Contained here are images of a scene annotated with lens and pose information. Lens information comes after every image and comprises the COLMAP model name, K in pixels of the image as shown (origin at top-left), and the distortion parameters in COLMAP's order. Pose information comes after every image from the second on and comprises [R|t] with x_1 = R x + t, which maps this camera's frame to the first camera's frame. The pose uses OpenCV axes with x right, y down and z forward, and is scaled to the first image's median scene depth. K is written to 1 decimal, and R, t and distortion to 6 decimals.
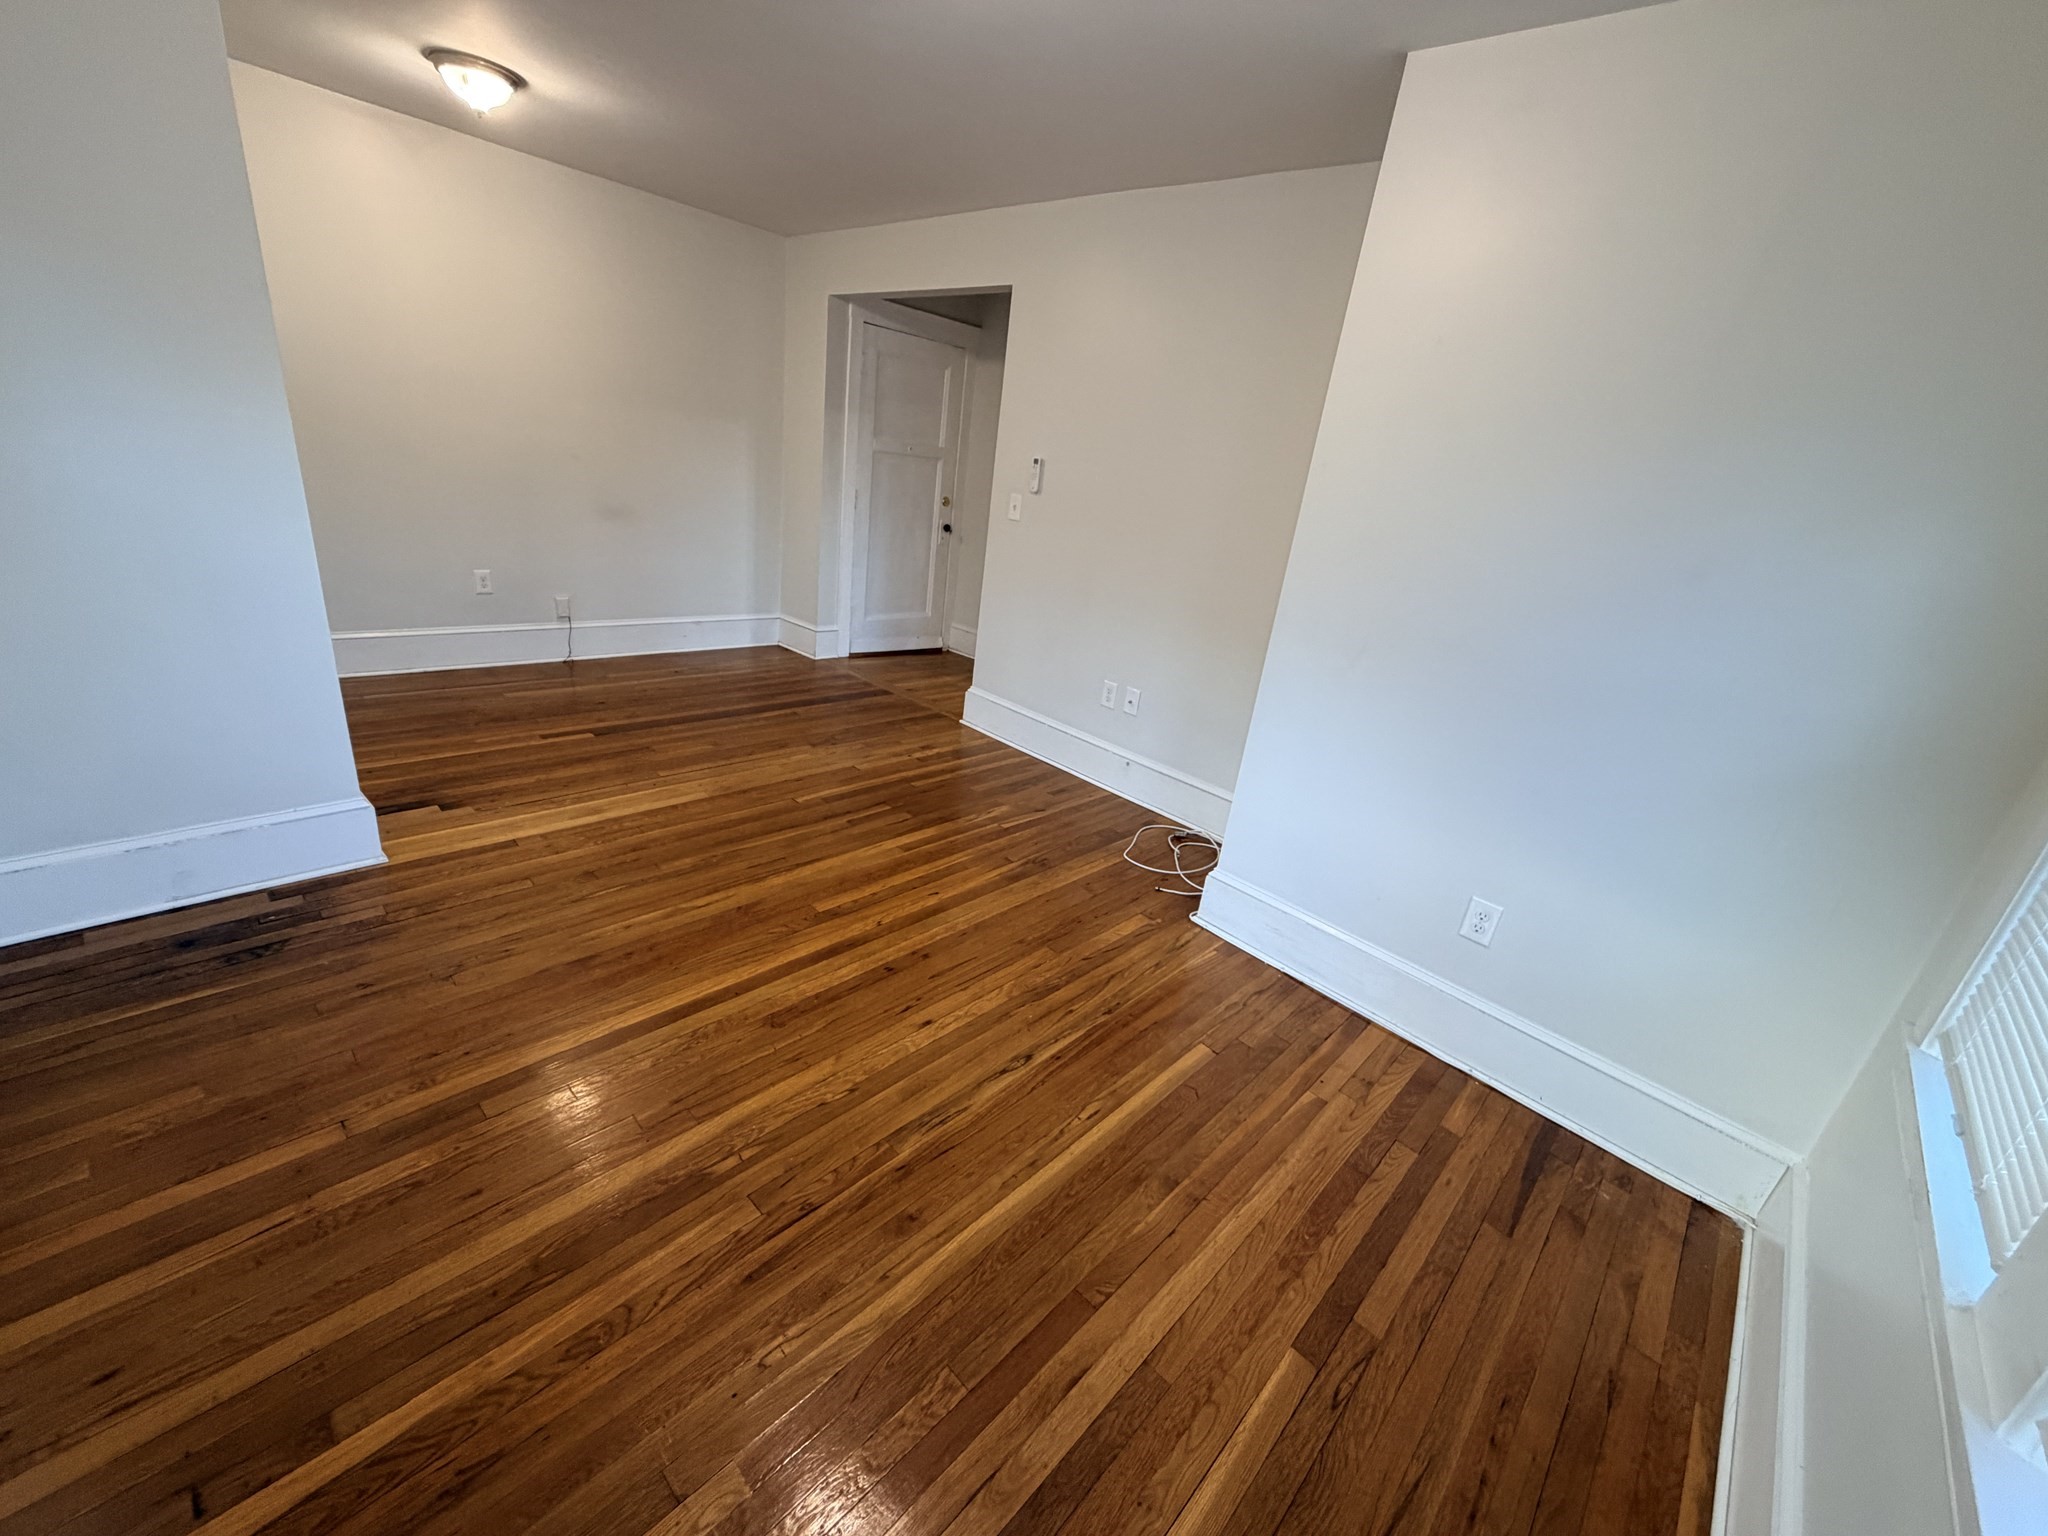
lens RADIAL K [[806.0, 0, 1019.2], [0, 806.0, 759.4], [0, 0, 1]] dist [-0.001129, 0.000573]
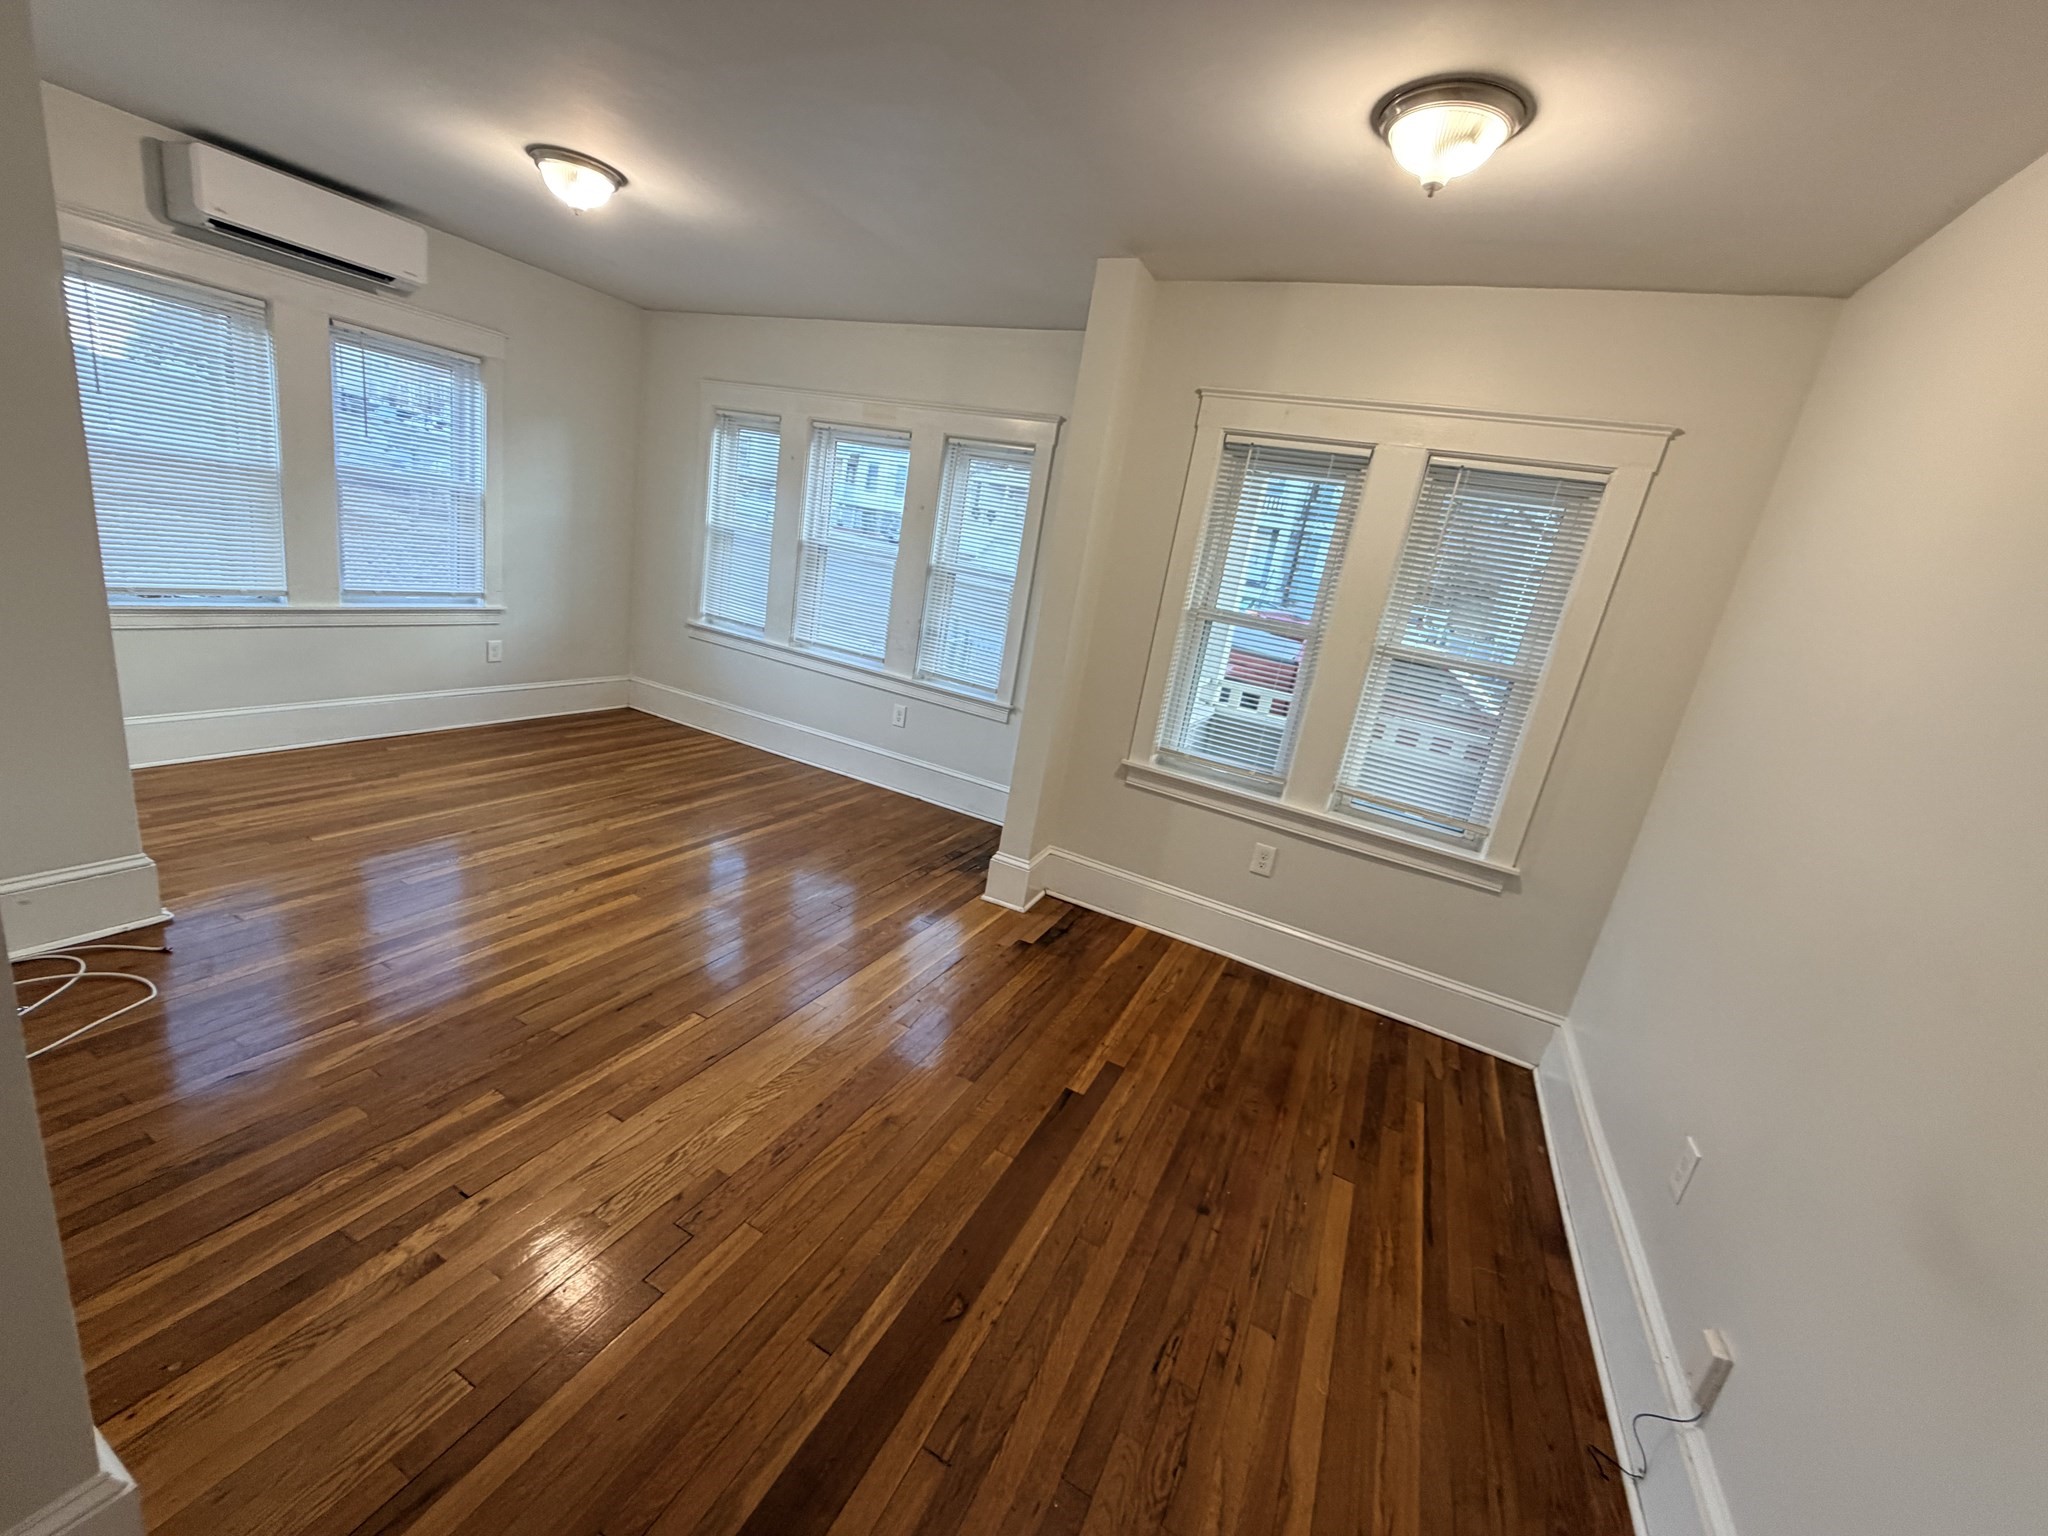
lens RADIAL K [[806.0, 0, 1019.2], [0, 806.0, 759.4], [0, 0, 1]] dist [-0.001129, 0.000573]
pose [[-0.915069, -0.181007, -0.360397, -0.293471], [-0.361507, 0.764276, 0.534037, -0.766452], [0.178778, 0.618966, -0.764800, 1.815889]]
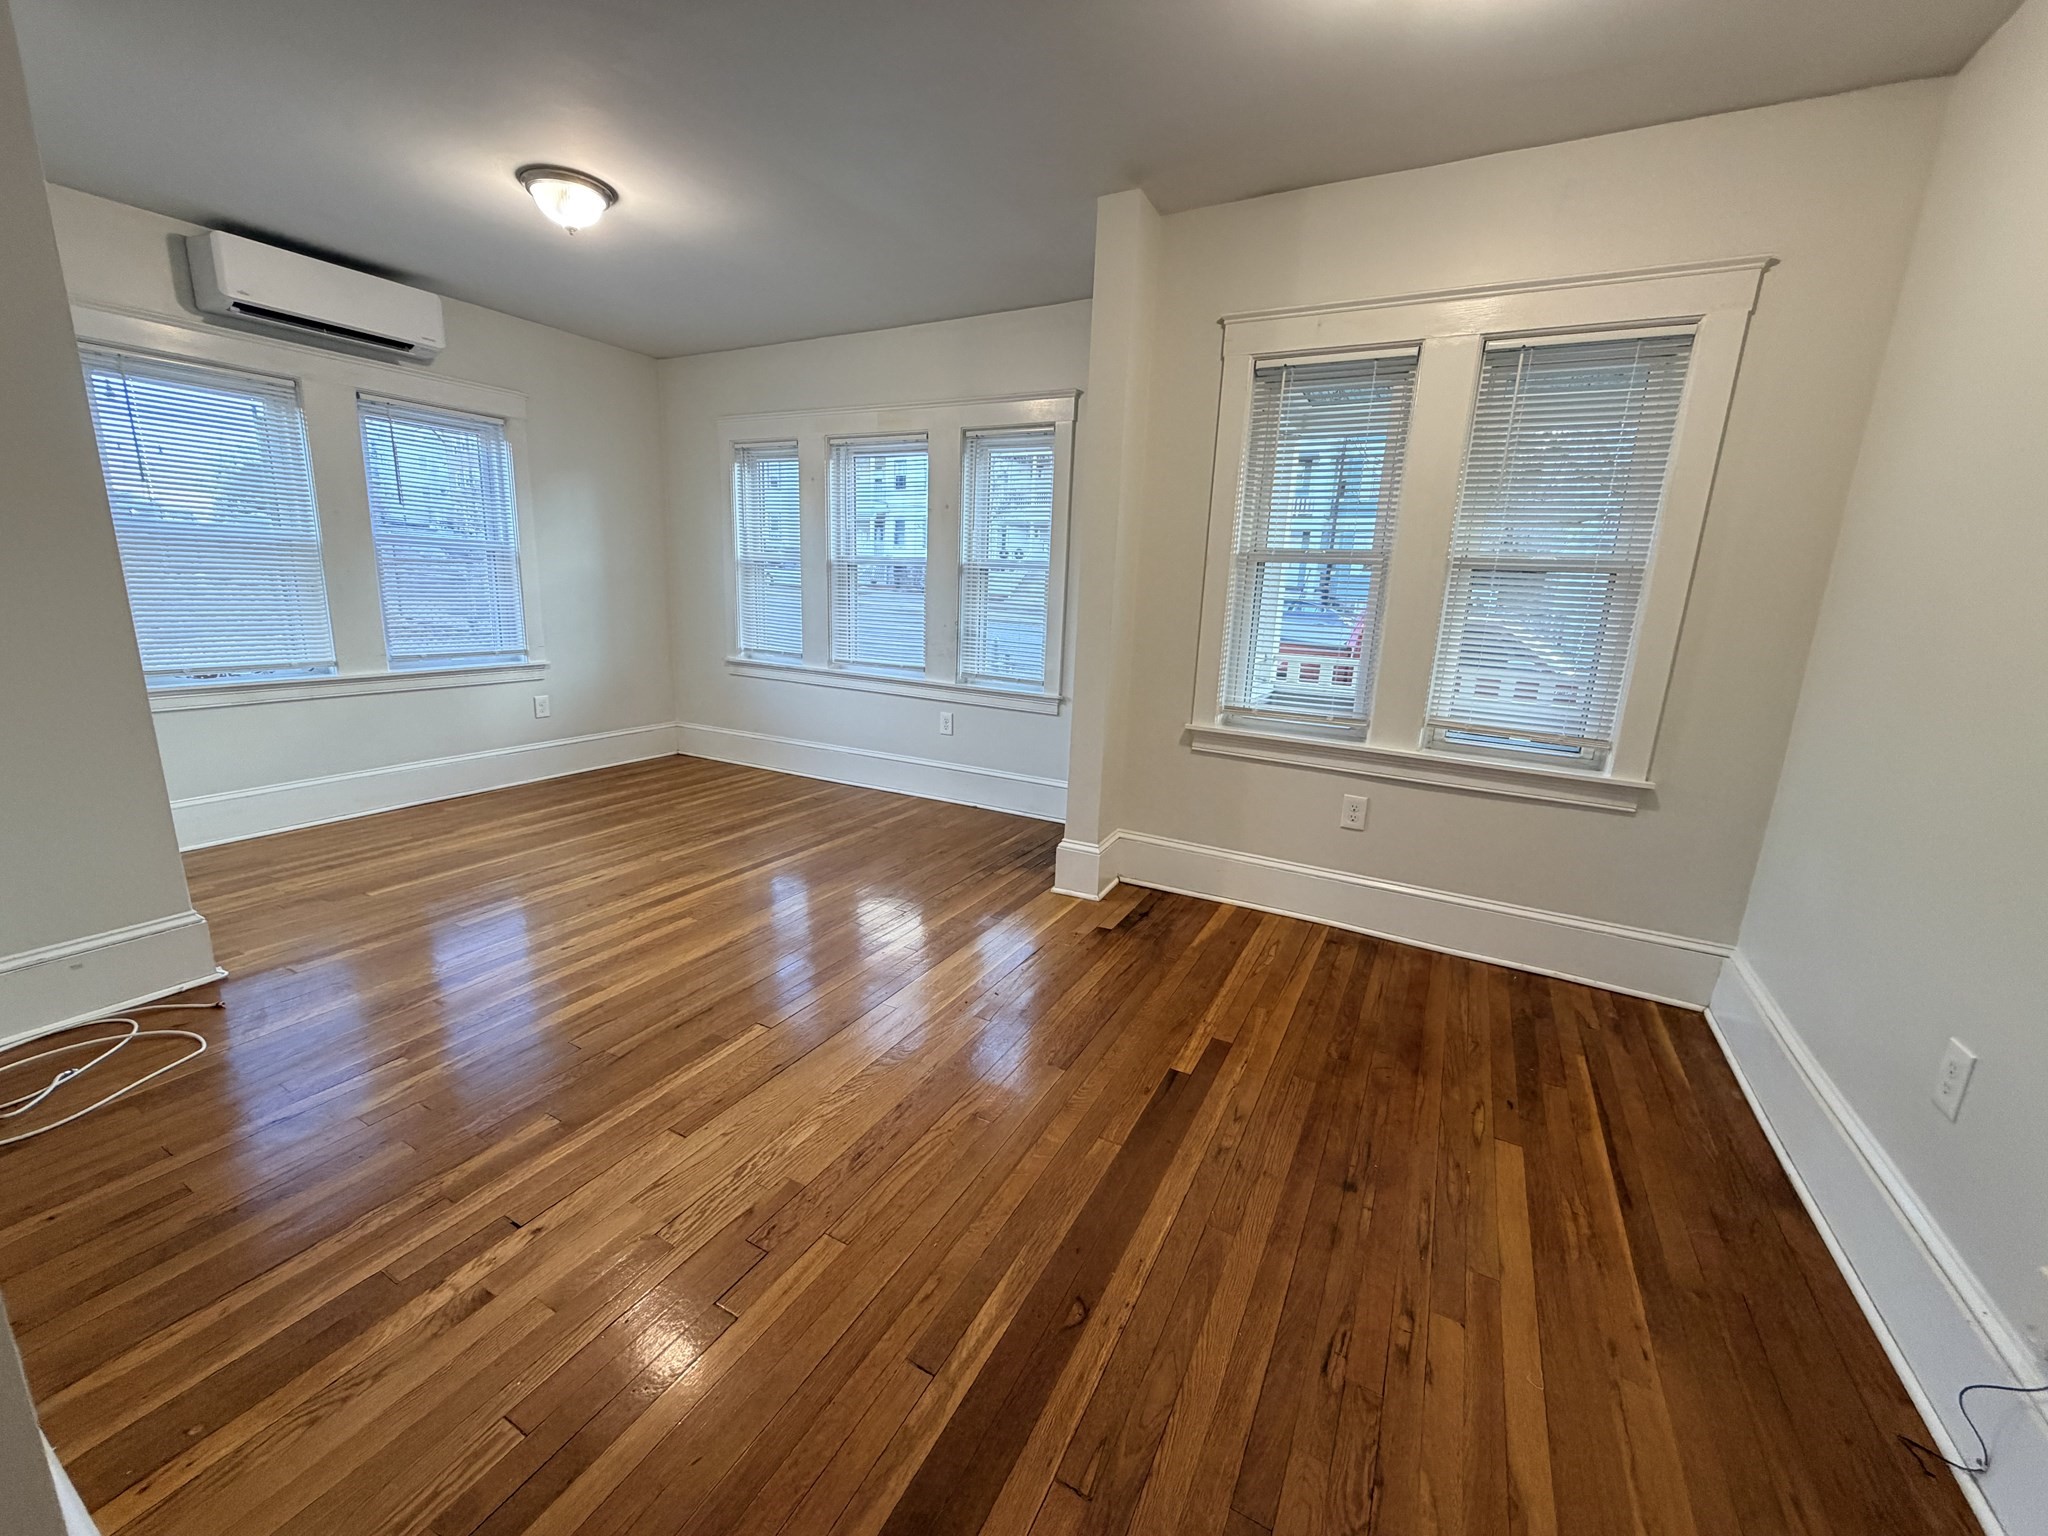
lens RADIAL K [[806.0, 0, 1019.2], [0, 806.0, 759.4], [0, 0, 1]] dist [-0.001129, 0.000573]
pose [[-0.951750, -0.092297, -0.292666, -0.325823], [-0.238146, 0.823628, 0.514706, -0.656517], [0.193542, 0.559569, -0.805868, 1.808819]]
